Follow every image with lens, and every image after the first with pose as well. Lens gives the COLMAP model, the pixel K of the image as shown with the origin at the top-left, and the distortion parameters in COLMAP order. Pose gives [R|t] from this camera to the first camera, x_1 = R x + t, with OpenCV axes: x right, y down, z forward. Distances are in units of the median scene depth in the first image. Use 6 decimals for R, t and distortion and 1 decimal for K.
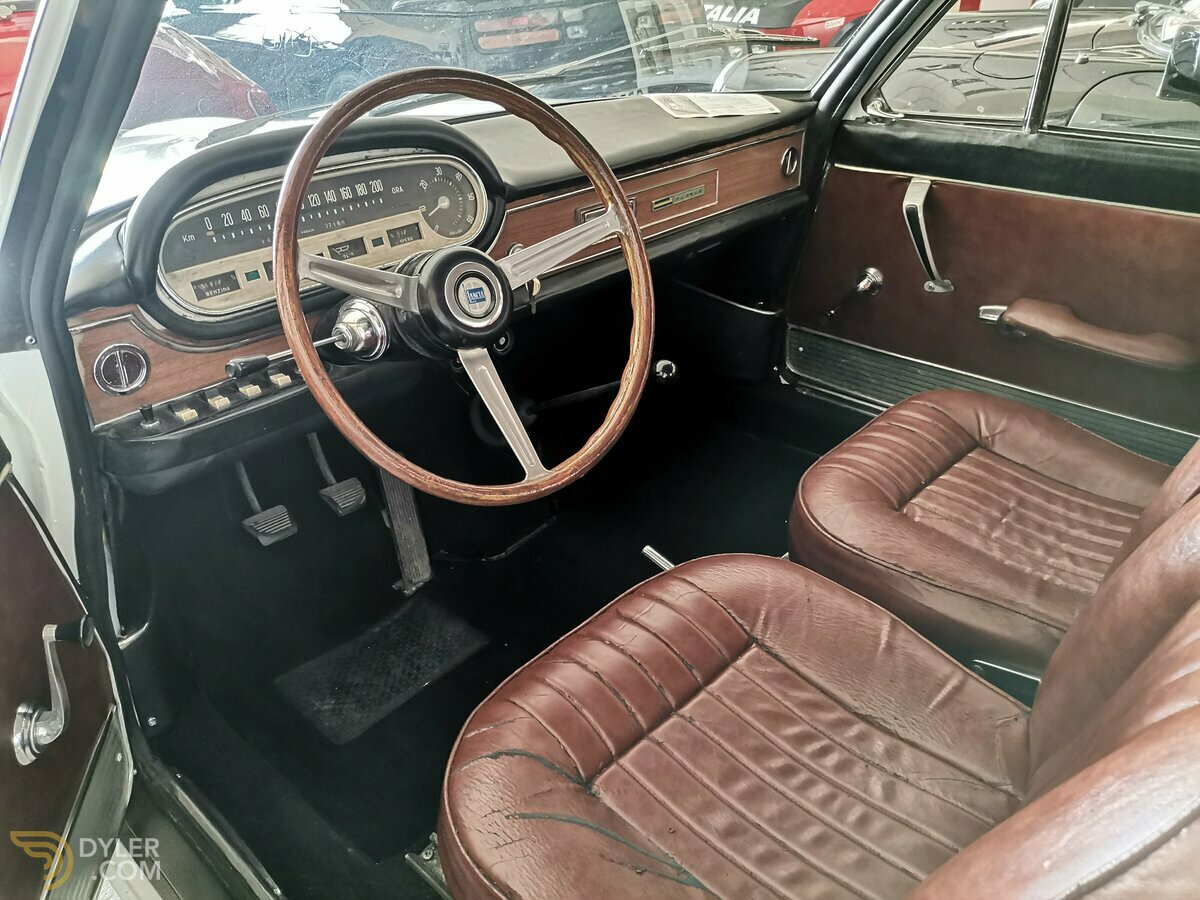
lens RADIAL K [[933.4, 0, 600.0], [0, 933.4, 450.0], [0, 0, 1]] dist [0.008876, 0.000069]
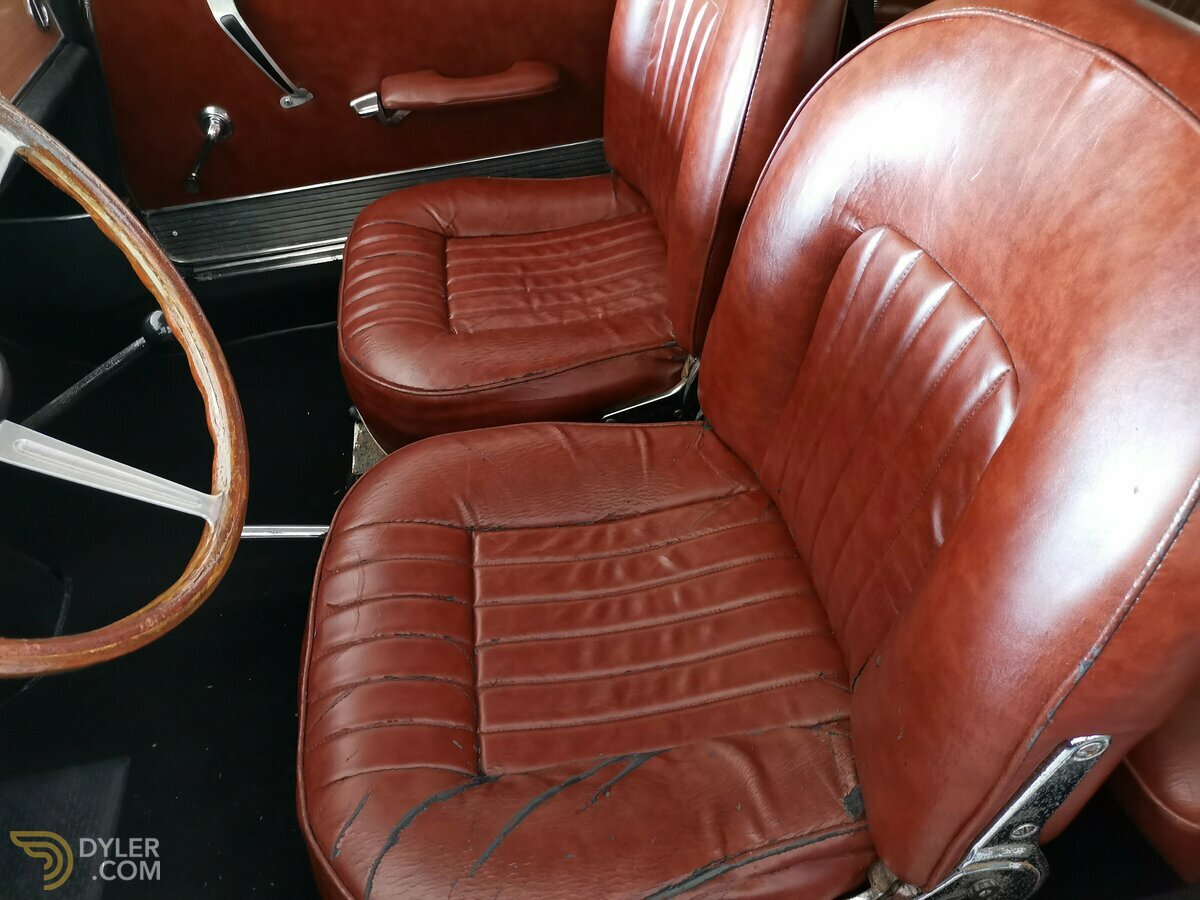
lens RADIAL K [[900.1, 0, 600.0], [0, 900.1, 450.0], [0, 0, 1]] dist [0.011162, 0.005189]
pose [[0.598220, -0.572576, 0.560615, -0.191052], [0.448361, 0.819008, 0.358047, -0.108587], [-0.664157, 0.037167, 0.746668, 0.243150]]
